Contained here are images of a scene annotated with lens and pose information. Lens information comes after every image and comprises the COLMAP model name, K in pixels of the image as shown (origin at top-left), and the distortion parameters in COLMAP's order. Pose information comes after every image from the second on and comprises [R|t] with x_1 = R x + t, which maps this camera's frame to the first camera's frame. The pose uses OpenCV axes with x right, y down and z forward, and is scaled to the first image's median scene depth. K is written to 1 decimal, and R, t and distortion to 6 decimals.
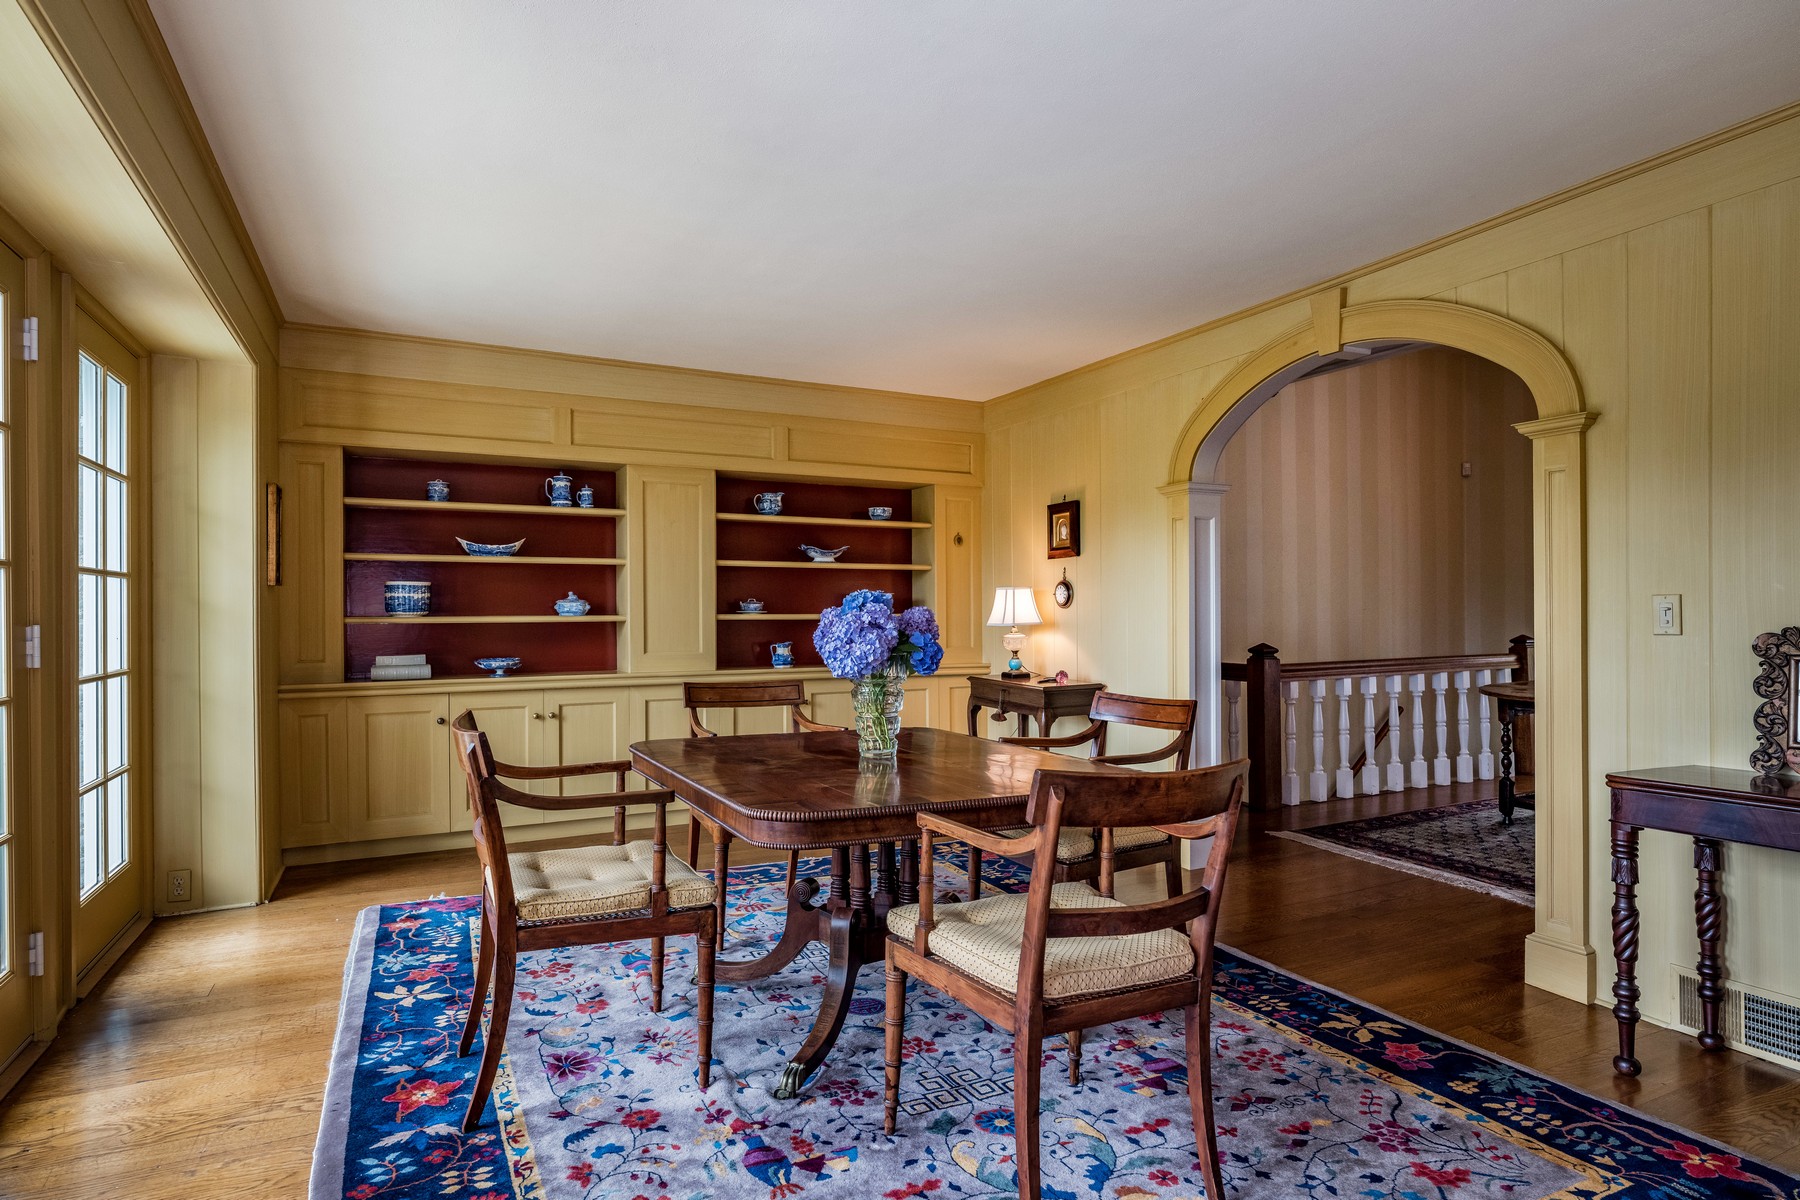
lens RADIAL K [[971.6, 0, 899.7], [0, 971.6, 604.7], [0, 0, 1]] dist [-0.003413, -0.000150]
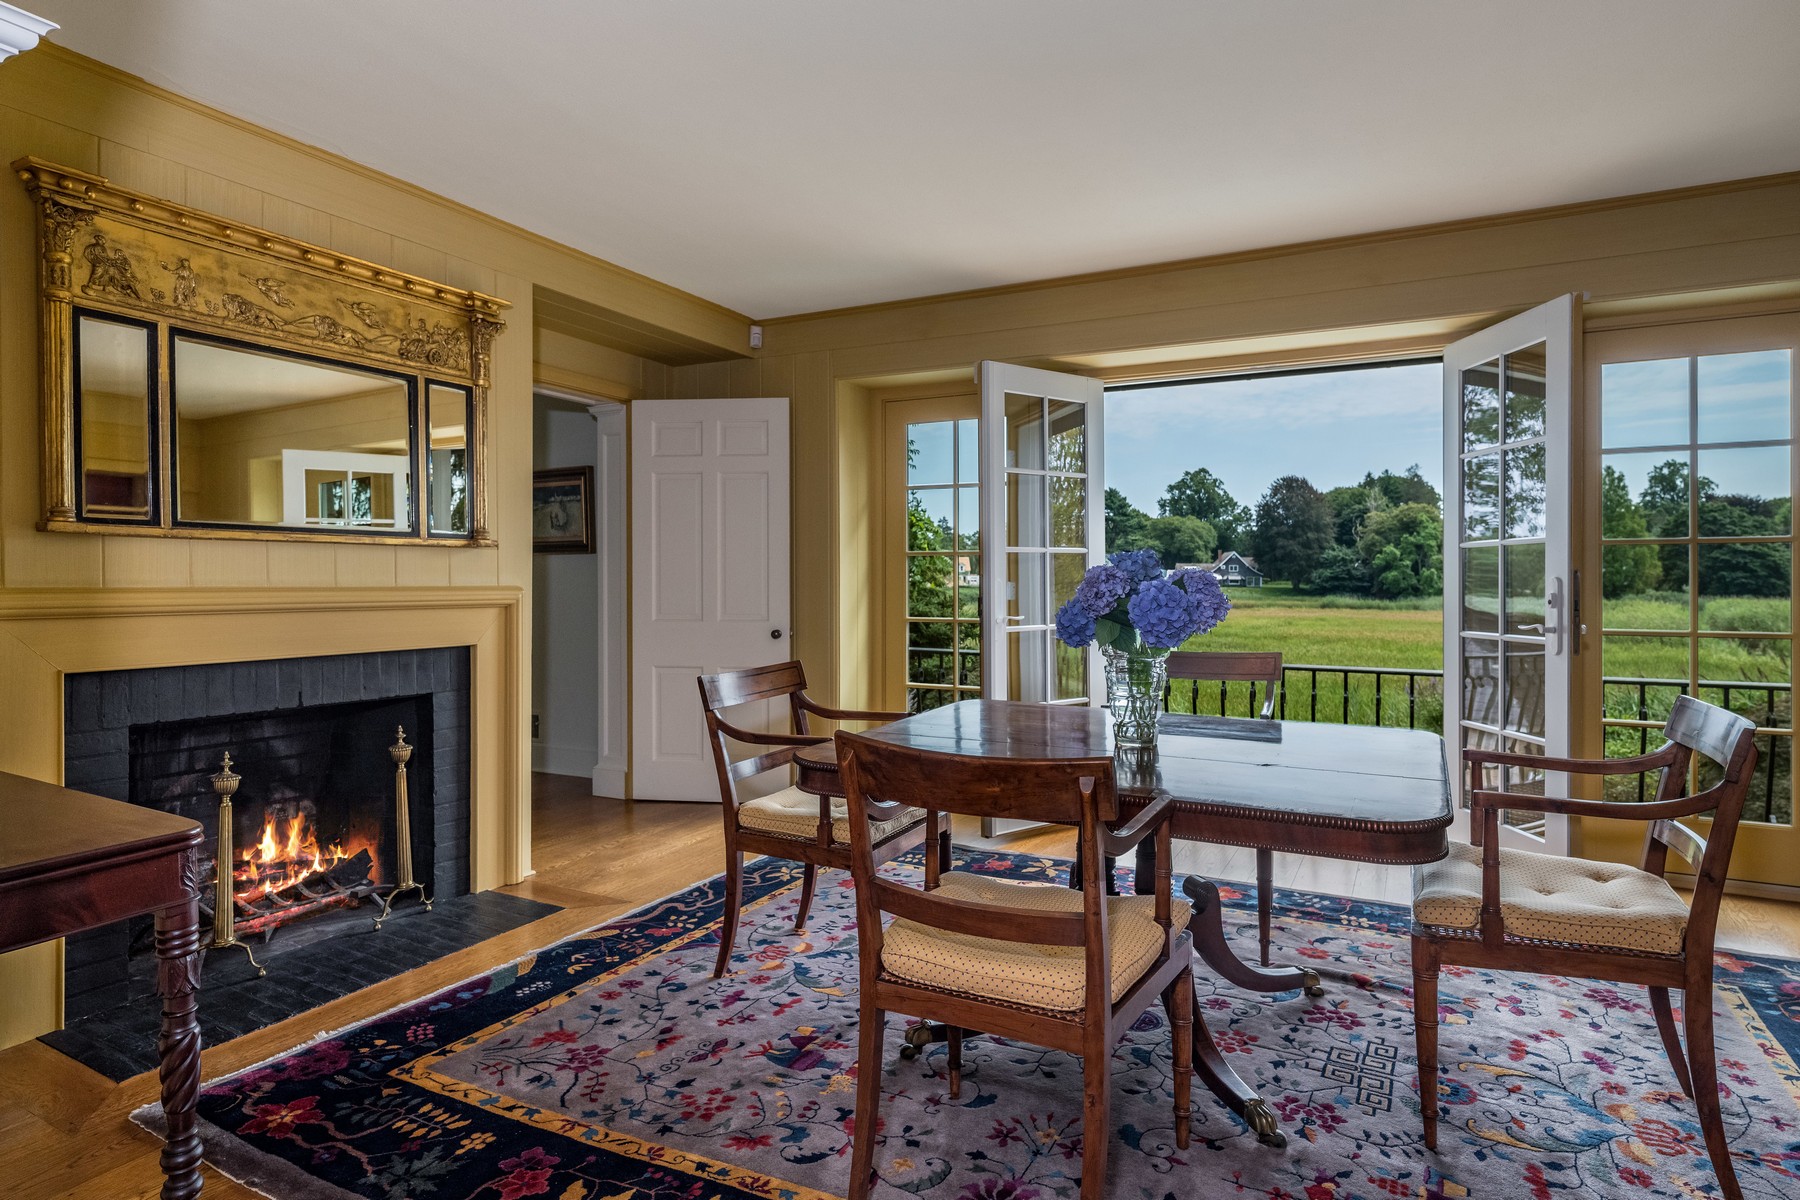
lens RADIAL K [[971.6, 0, 912.6], [0, 971.6, 593.6], [0, 0, 1]] dist [-0.003413, -0.000150]
pose [[-0.806744, 0.008483, -0.590840, 0.647856], [0.005145, 0.999960, 0.007333, 0.018776], [0.590878, 0.002876, -0.806756, 1.596095]]
